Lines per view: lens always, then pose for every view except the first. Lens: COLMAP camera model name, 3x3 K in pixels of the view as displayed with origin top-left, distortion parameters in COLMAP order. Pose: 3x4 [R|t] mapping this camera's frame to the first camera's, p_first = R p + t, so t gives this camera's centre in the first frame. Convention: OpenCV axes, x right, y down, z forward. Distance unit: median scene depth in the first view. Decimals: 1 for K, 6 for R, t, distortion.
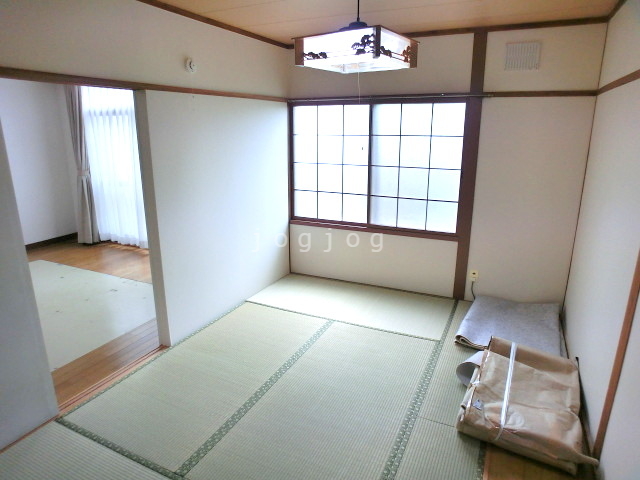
lens RADIAL K [[408.5, 0, 320.0], [0, 408.5, 240.0], [0, 0, 1]] dist [-0.053300, 0.001369]
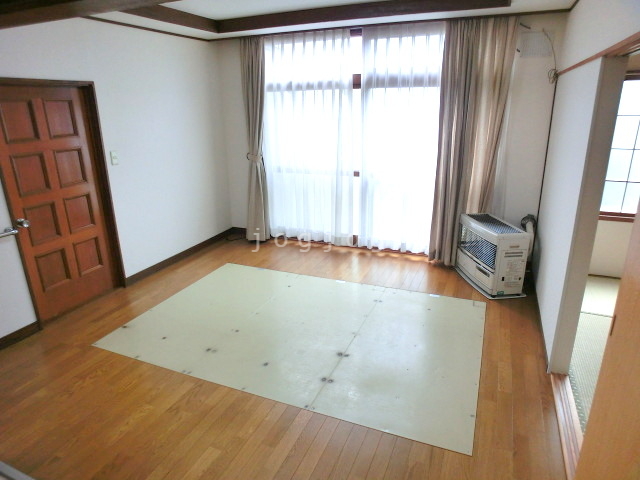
lens RADIAL K [[408.5, 0, 320.0], [0, 408.5, 240.0], [0, 0, 1]] dist [-0.053300, 0.001369]
pose [[0.998753, -0.029669, 0.040152, -0.496797], [0.027297, 0.997921, 0.058388, -0.041581], [-0.041801, -0.057219, 0.997486, 0.122234]]
